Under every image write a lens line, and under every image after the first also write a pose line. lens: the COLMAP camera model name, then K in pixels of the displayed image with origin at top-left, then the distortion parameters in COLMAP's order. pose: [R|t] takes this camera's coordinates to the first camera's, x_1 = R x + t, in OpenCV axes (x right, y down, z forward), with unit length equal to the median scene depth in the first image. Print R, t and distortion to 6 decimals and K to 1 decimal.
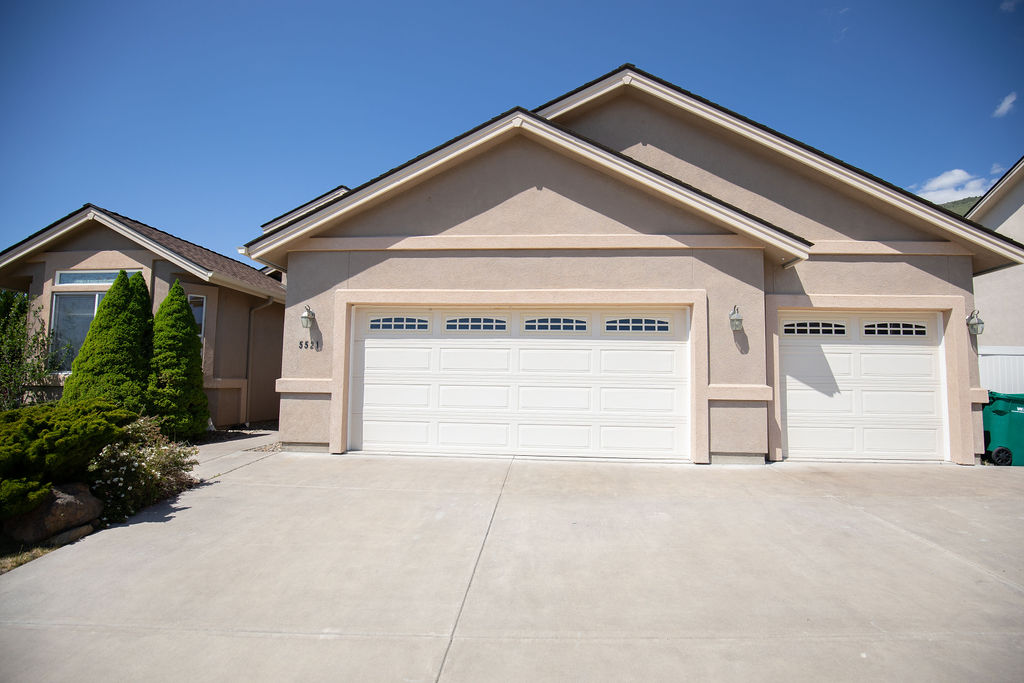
lens RADIAL K [[470.4, 0, 515.4], [0, 470.4, 346.8], [0, 0, 1]] dist [-0.017987, 0.001504]
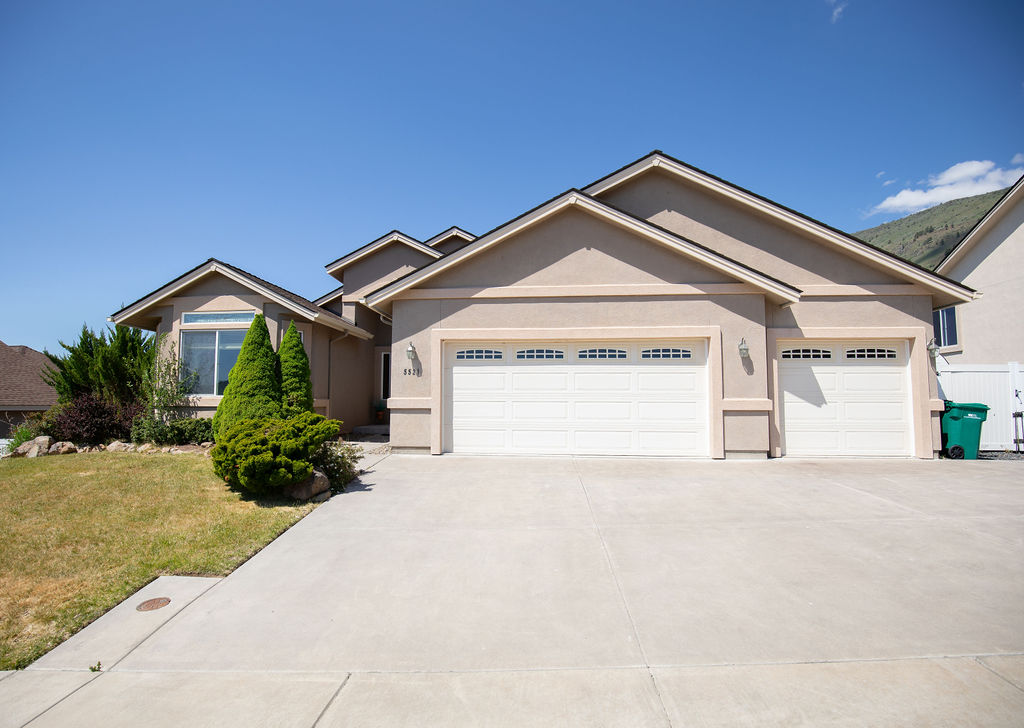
lens RADIAL K [[464.8, 0, 509.1], [0, 464.8, 367.4], [0, 0, 1]] dist [-0.014447, -0.000123]
pose [[0.999437, -0.012962, -0.030934, -0.132258], [0.013094, 0.999906, 0.004086, -0.018495], [0.030878, -0.004489, 0.999513, -0.287012]]
